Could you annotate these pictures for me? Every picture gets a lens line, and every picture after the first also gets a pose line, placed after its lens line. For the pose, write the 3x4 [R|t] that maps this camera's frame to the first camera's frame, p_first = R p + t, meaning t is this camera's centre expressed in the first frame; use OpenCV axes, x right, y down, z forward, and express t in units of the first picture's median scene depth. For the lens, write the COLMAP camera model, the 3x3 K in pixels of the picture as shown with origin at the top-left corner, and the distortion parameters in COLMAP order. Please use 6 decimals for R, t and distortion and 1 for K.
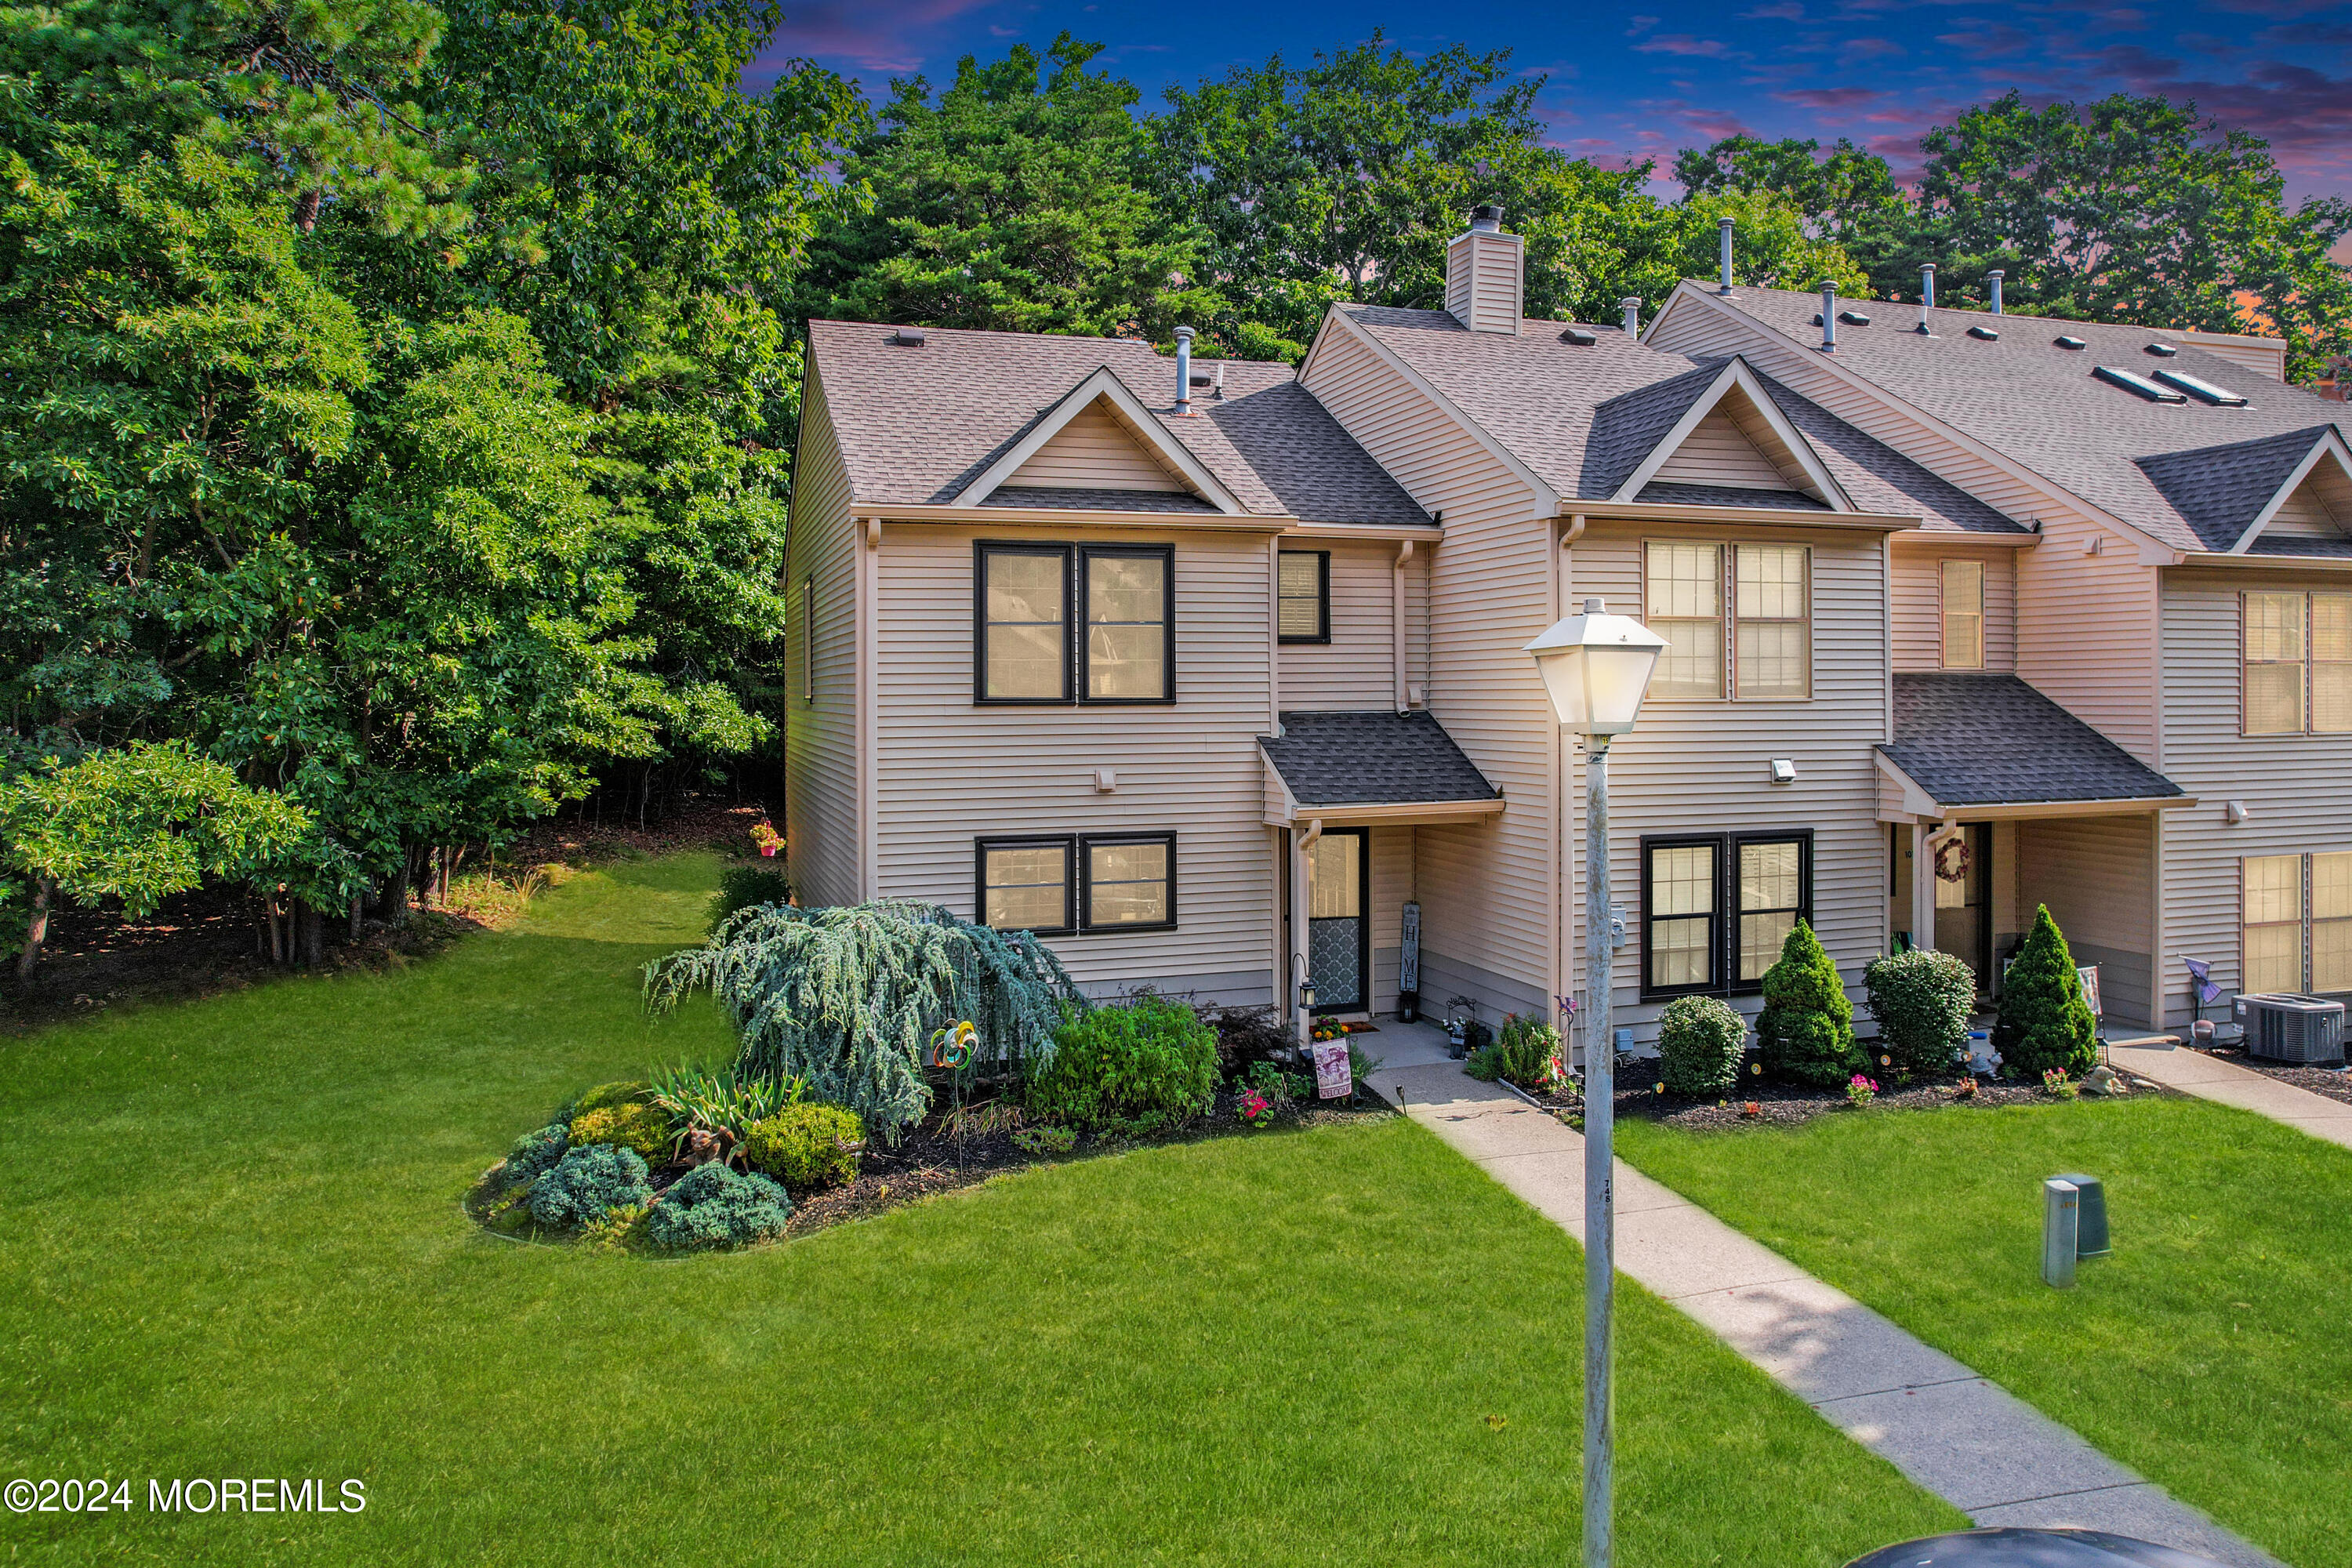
lens RADIAL K [[1587.2, 0, 1100.2], [0, 1587.2, 634.6], [0, 0, 1]] dist [-0.047260, -0.000060]
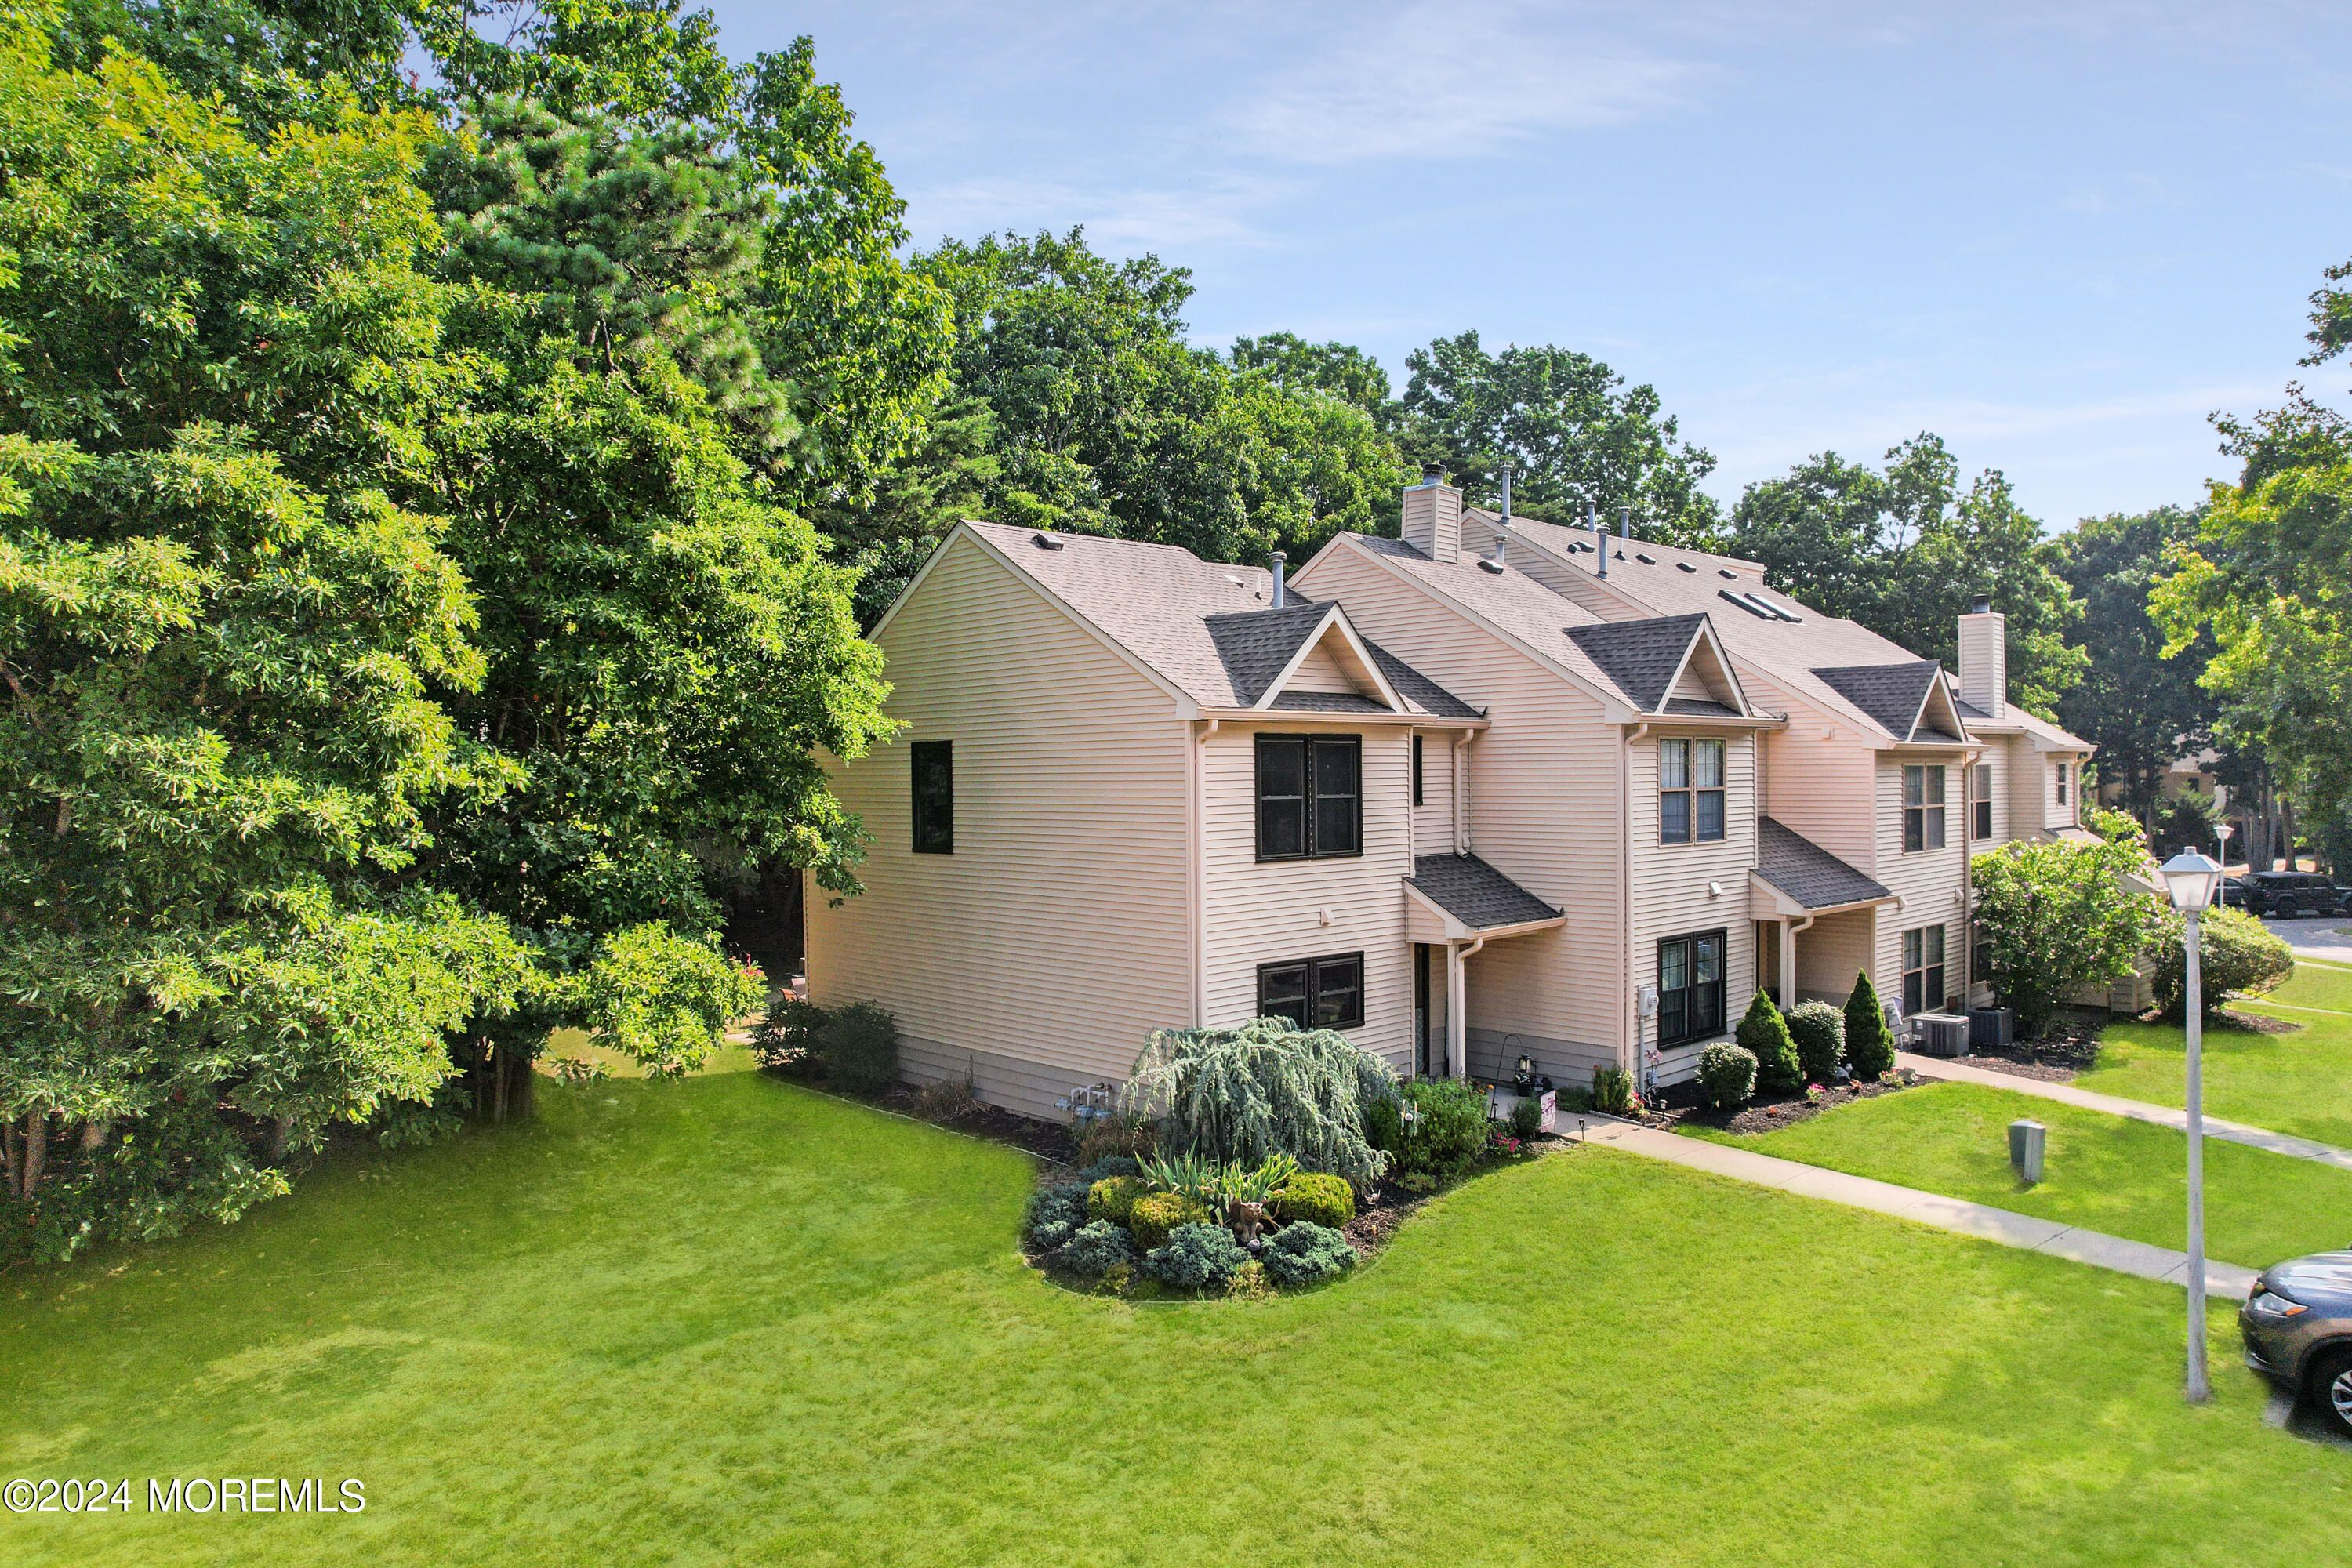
lens RADIAL K [[1551.8, 0, 1176.0], [0, 1551.8, 784.0], [0, 0, 1]] dist [-0.019965, -0.000236]
pose [[0.899798, -0.008477, 0.436225, -0.644094], [-0.006627, 0.999430, 0.033092, -0.056863], [-0.436257, -0.032667, 0.899229, -0.095471]]
